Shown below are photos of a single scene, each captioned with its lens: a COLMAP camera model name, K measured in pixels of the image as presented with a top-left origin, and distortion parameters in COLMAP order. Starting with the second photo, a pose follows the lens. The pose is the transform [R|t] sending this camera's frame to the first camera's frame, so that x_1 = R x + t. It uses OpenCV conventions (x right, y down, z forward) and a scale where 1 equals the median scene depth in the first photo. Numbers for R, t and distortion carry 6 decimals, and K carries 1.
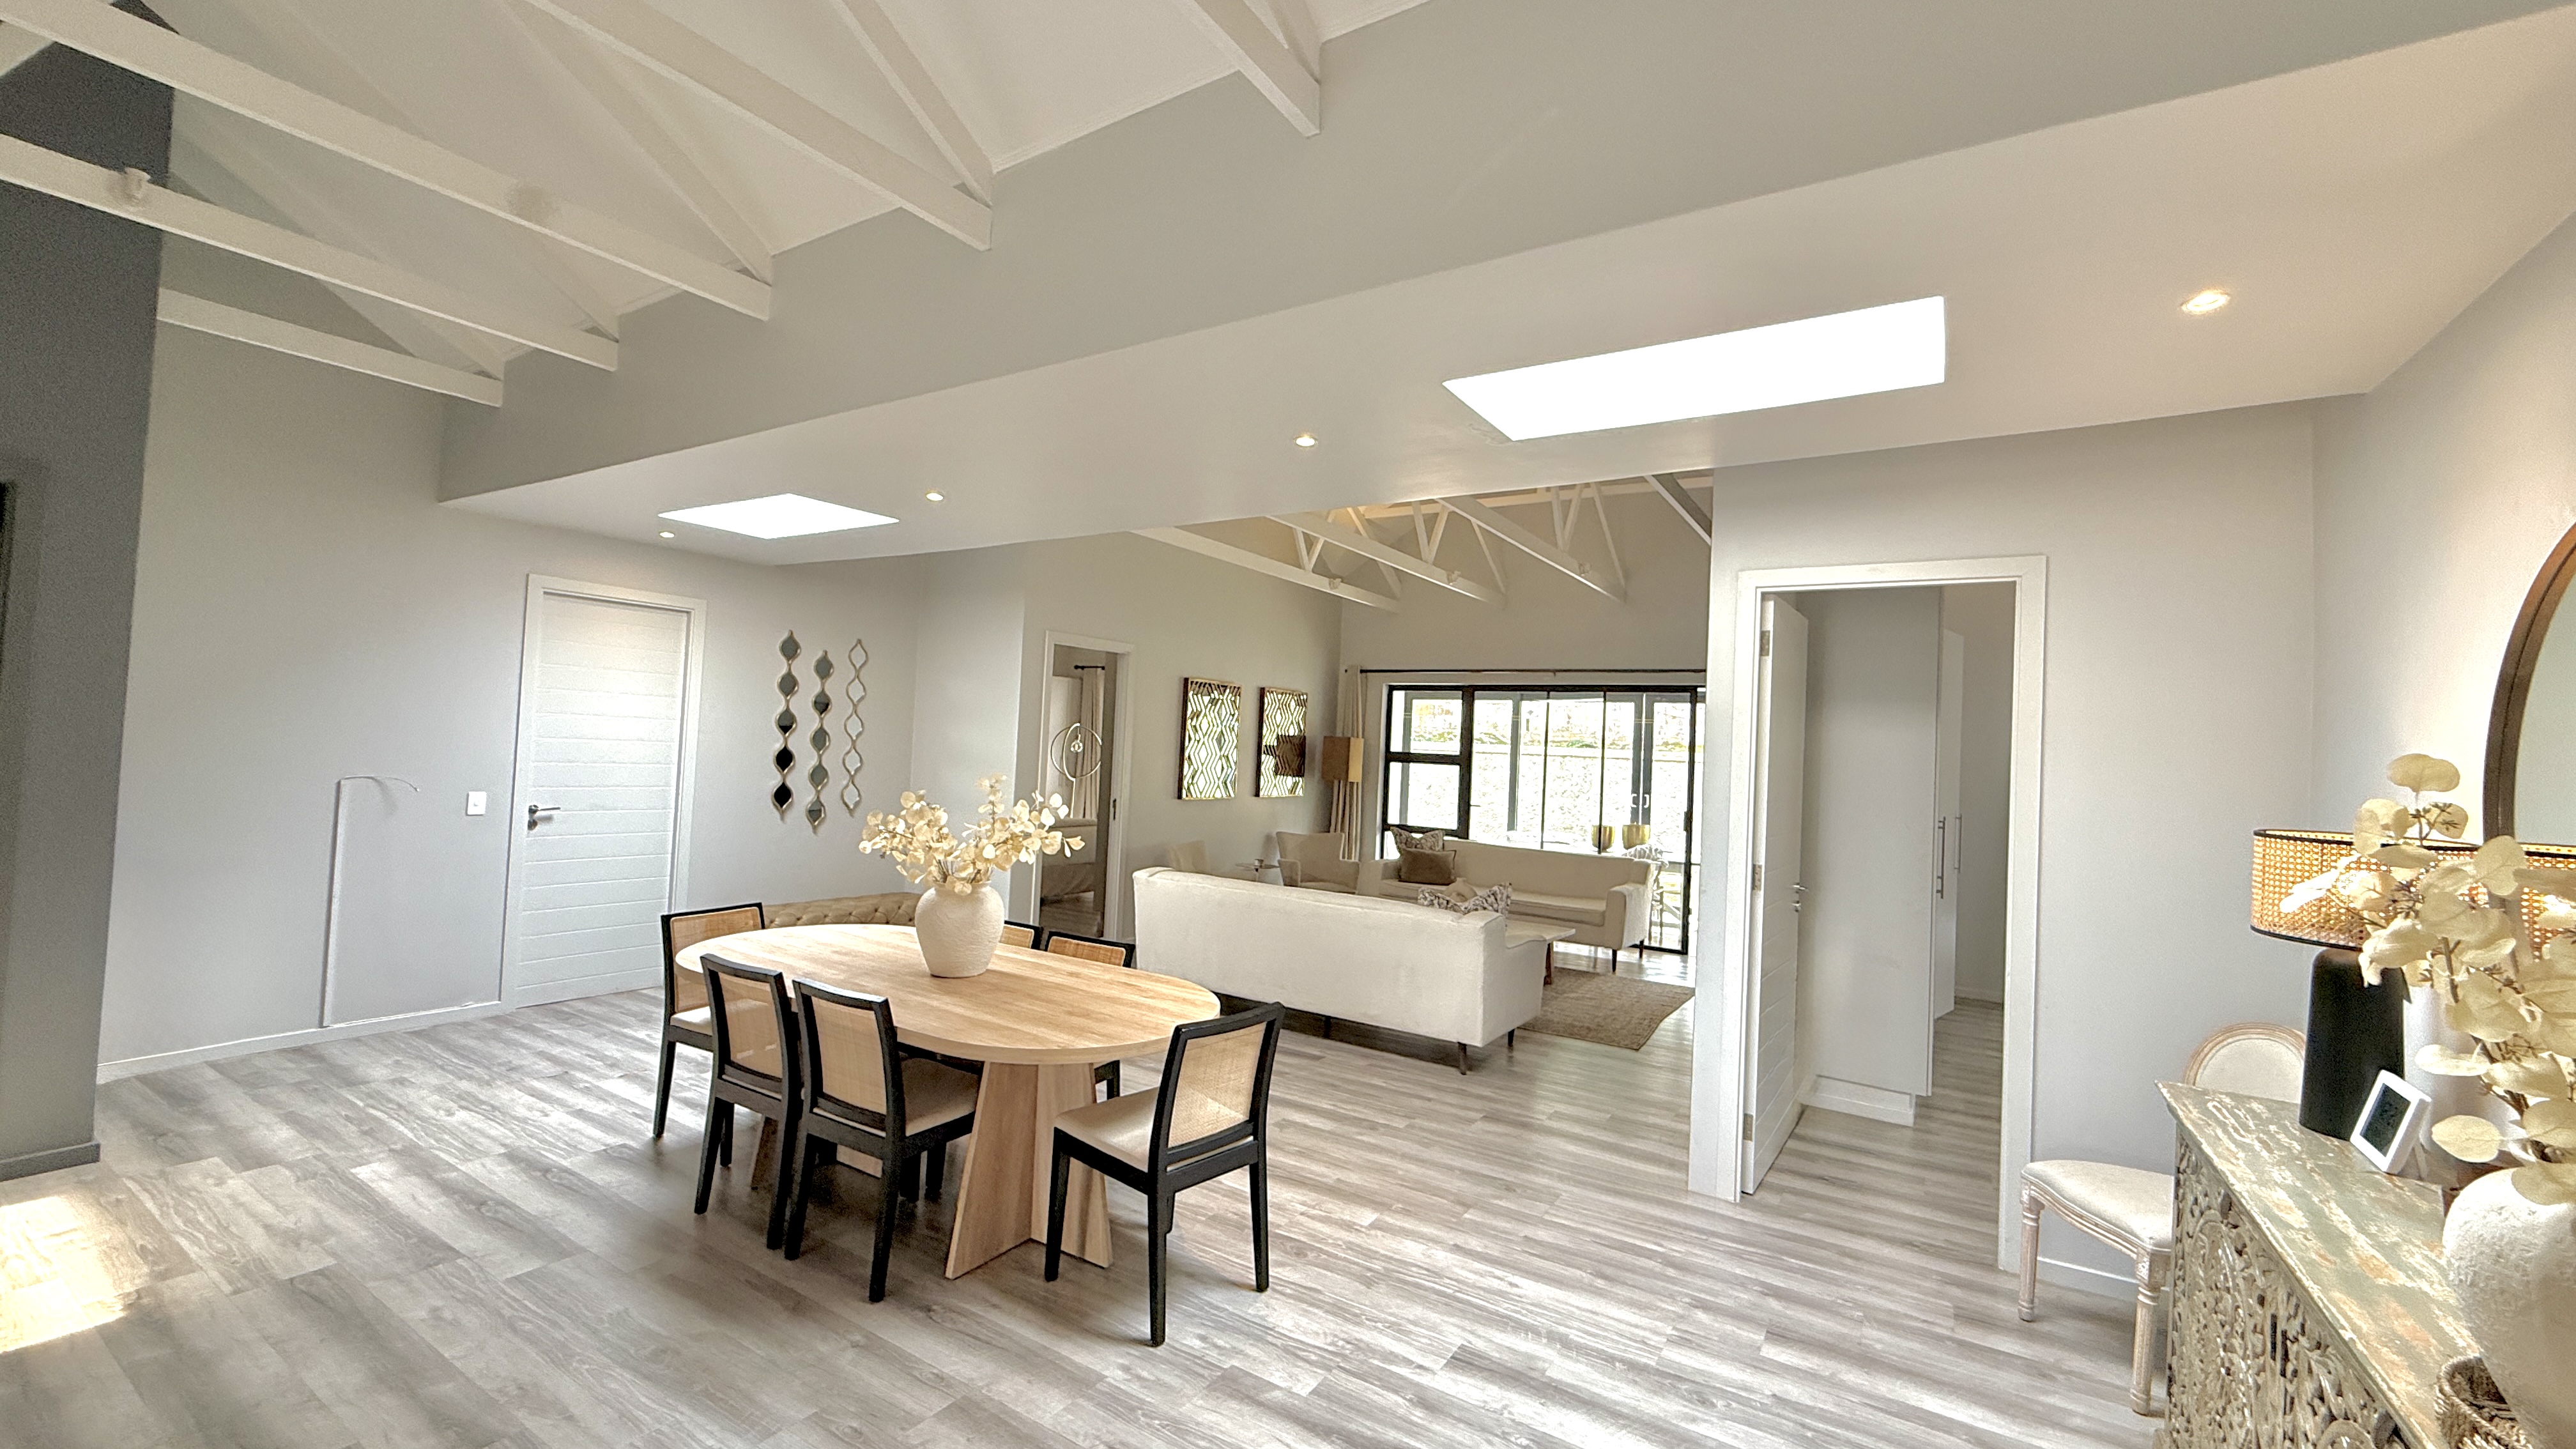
lens RADIAL K [[1027.5, 0, 1284.6], [0, 1027.5, 728.1], [0, 0, 1]] dist [0.001917, -0.001021]
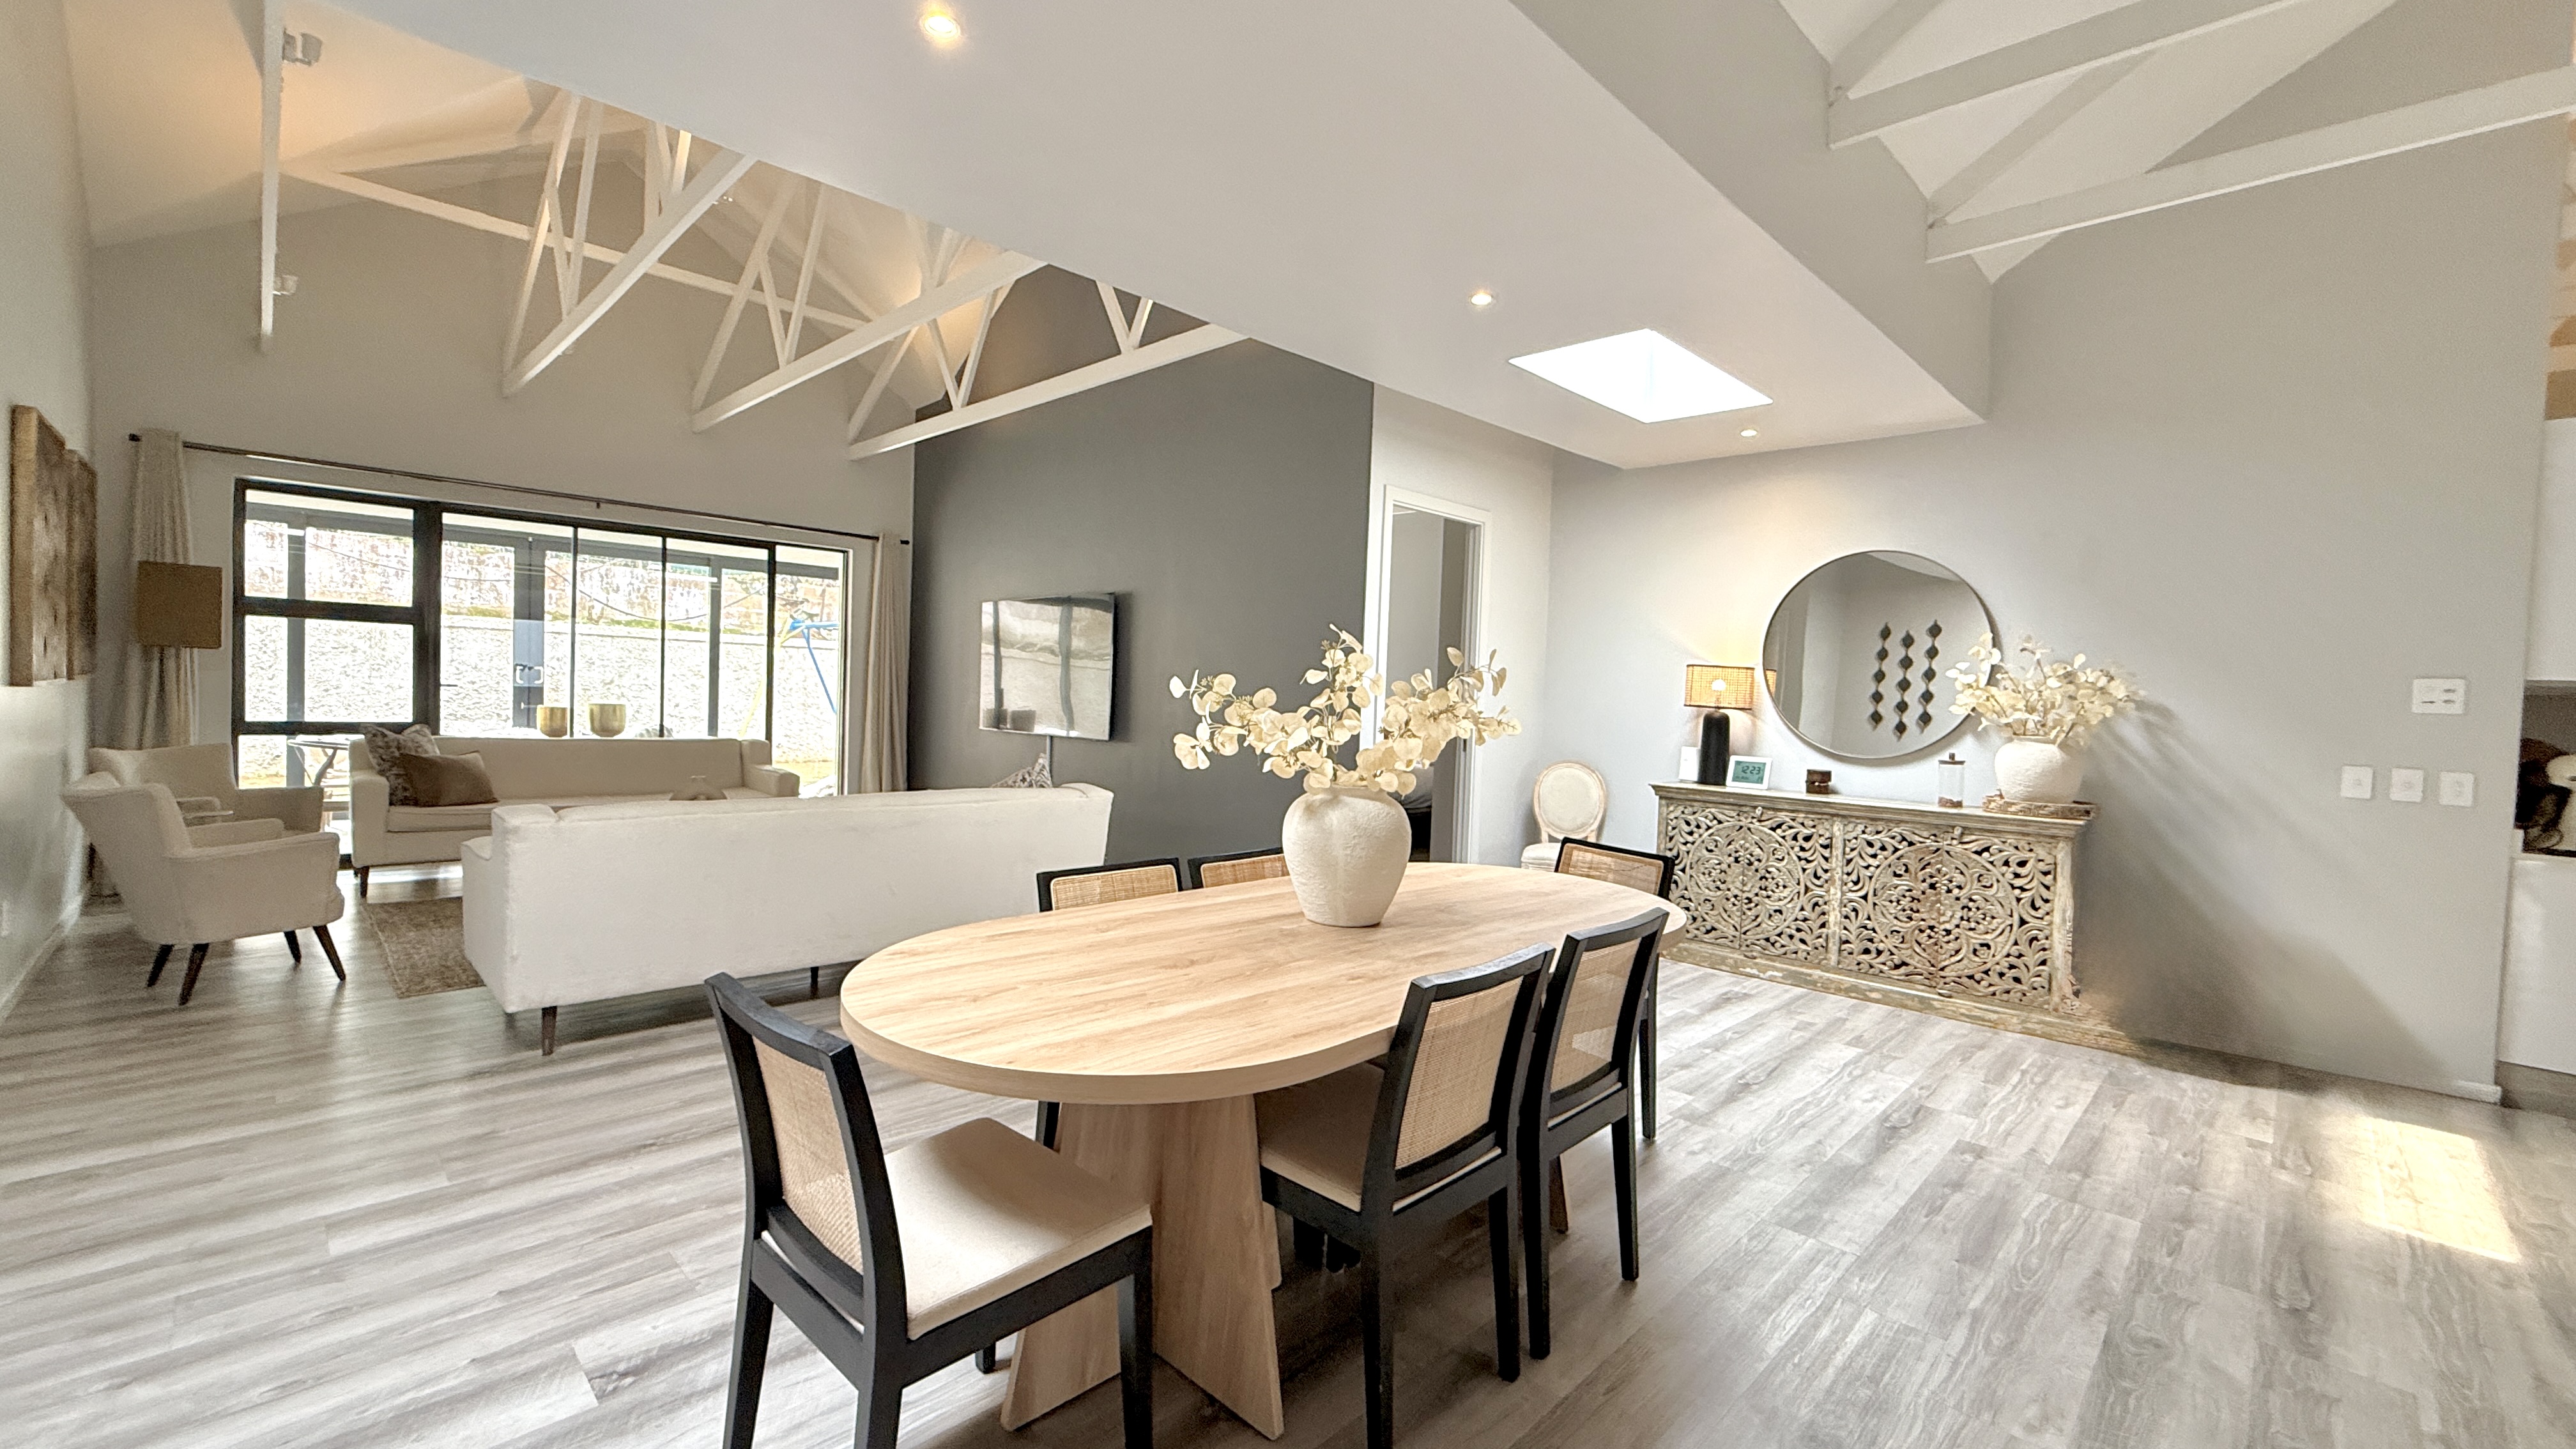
lens RADIAL K [[1027.5, 0, 1280.0], [0, 1027.5, 722.4], [0, 0, 1]] dist [0.001917, -0.001021]
pose [[0.218929, -0.067245, 0.973421, -0.414235], [-0.047114, 0.995730, 0.079383, 0.024509], [-0.974603, -0.063241, 0.214826, 0.383378]]
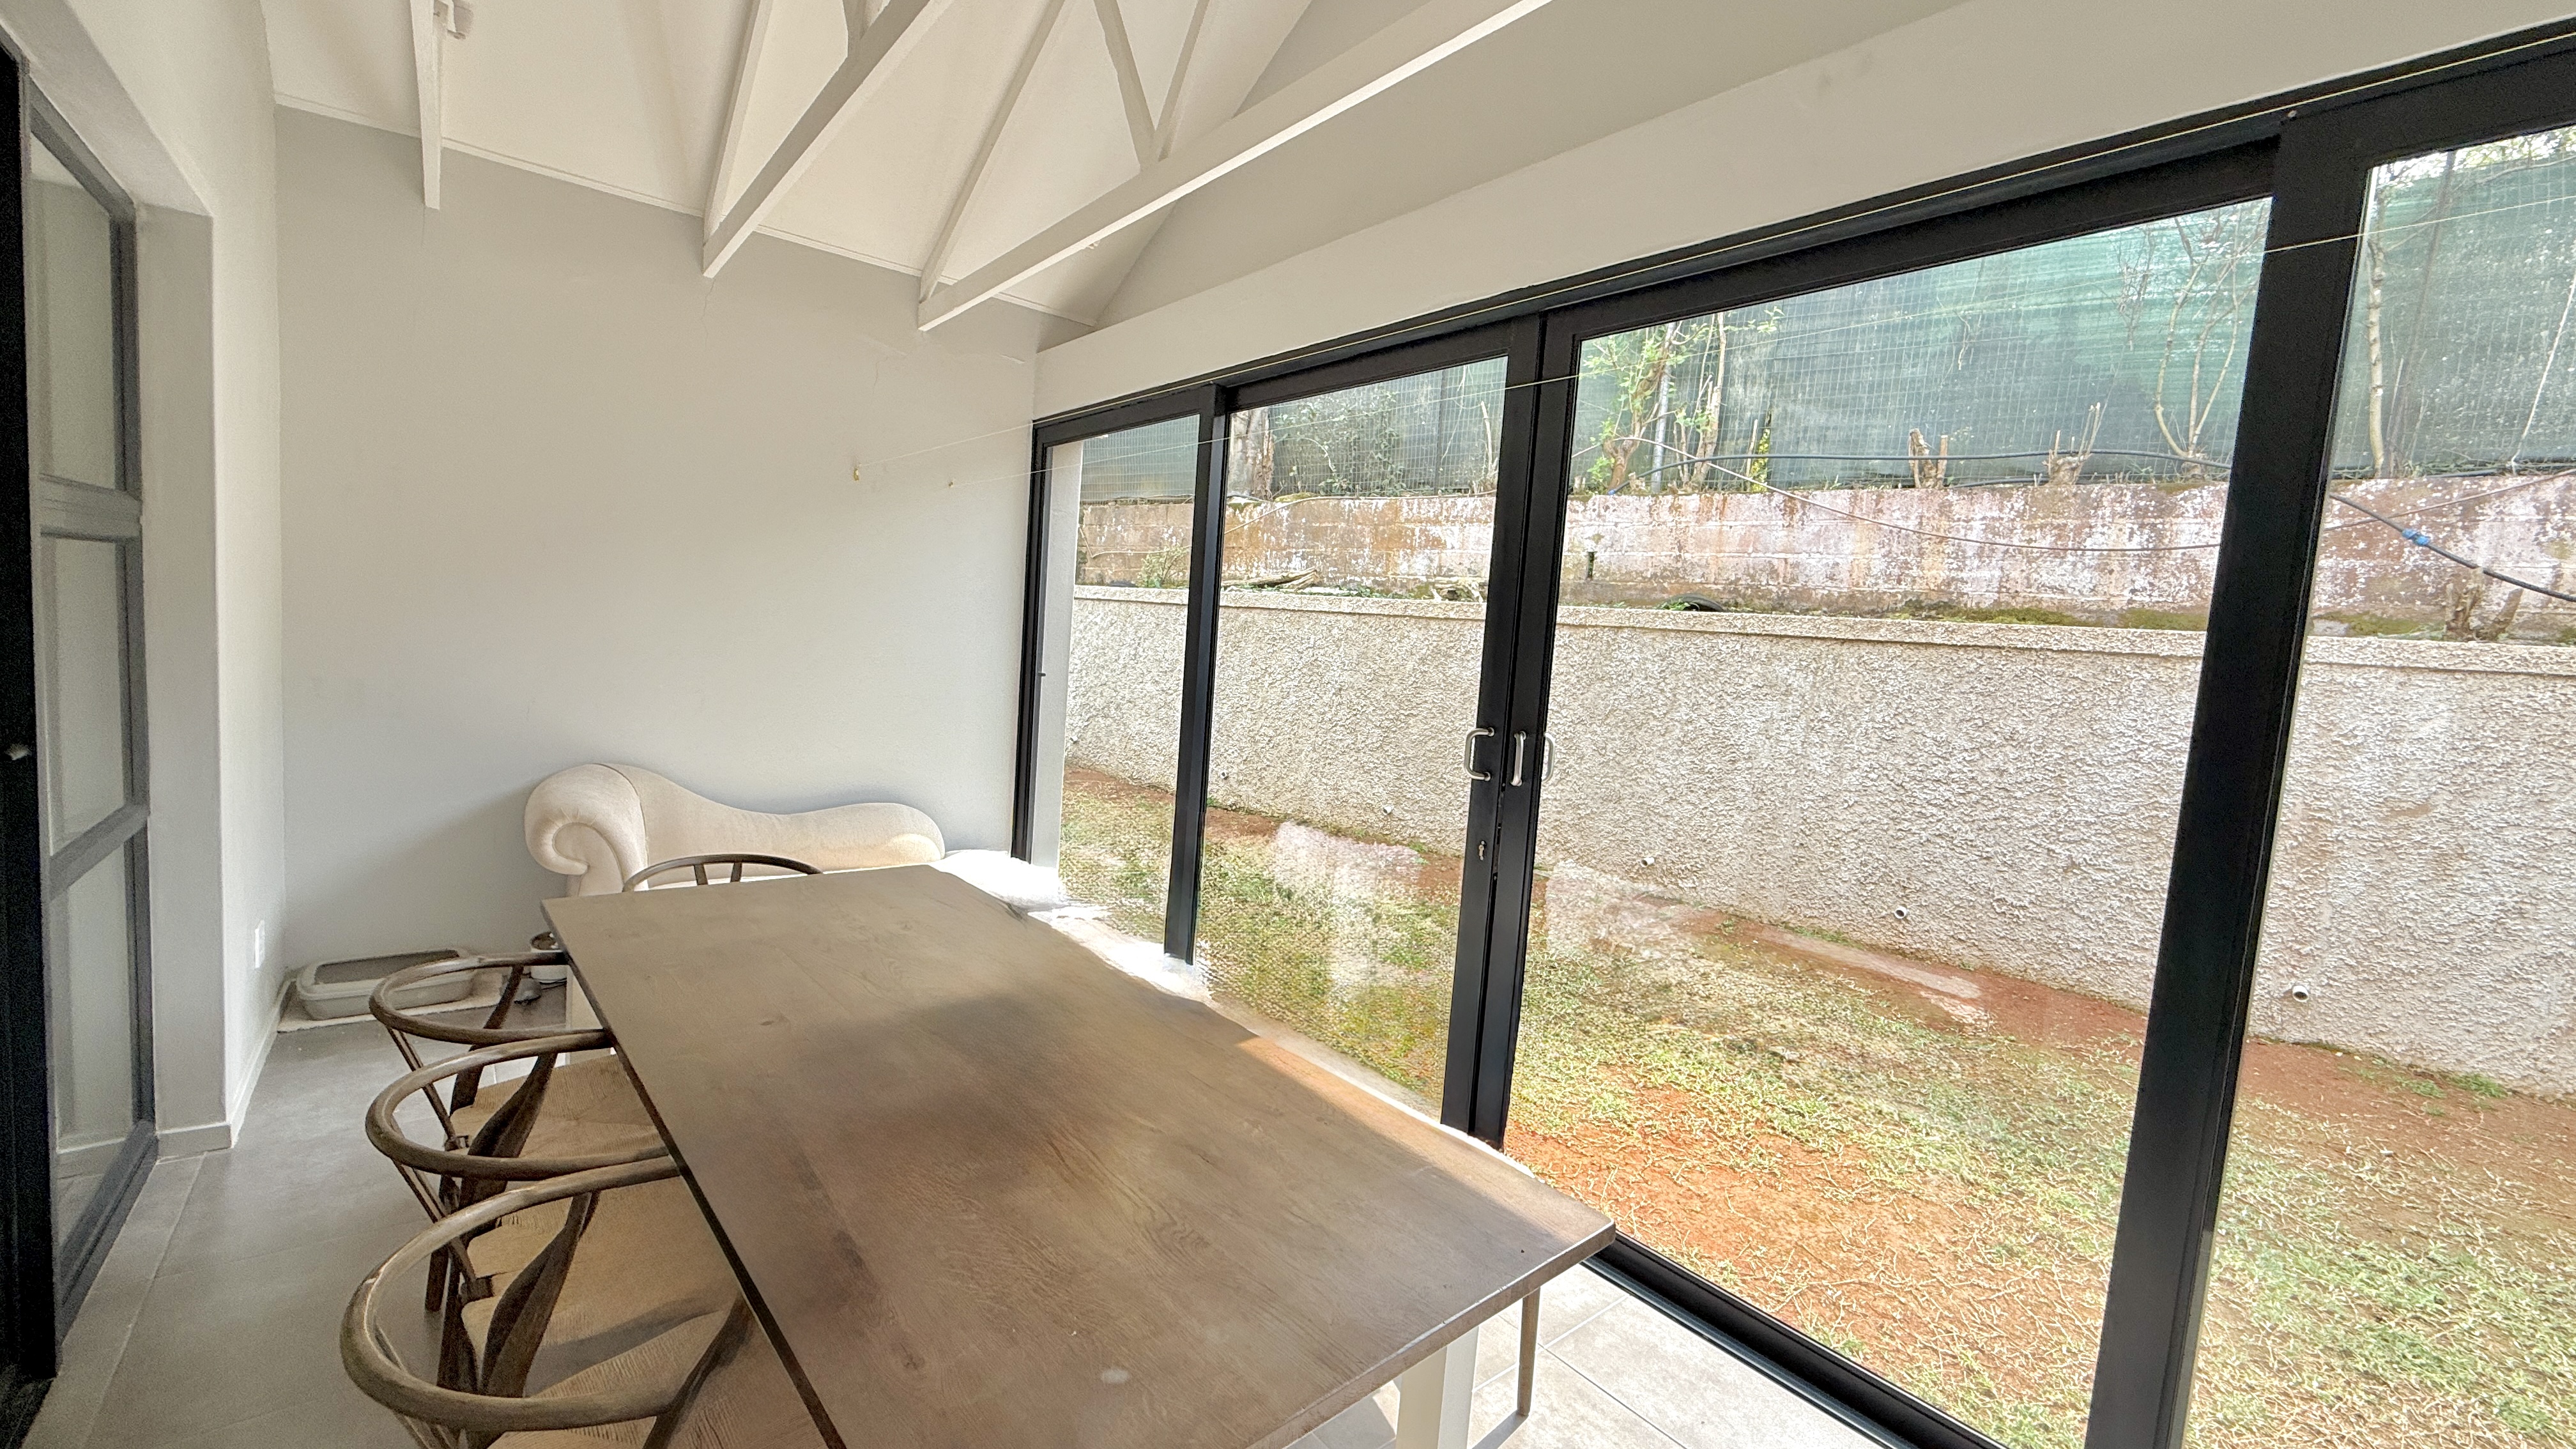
lens RADIAL K [[1027.5, 0, 1279.4], [0, 1027.5, 719.5], [0, 0, 1]] dist [0.001917, -0.001021]
pose [[0.948492, 0.048508, -0.313065, 0.518812], [-0.021924, 0.995889, 0.087887, 0.057727], [0.316042, -0.076497, 0.945656, 1.057878]]
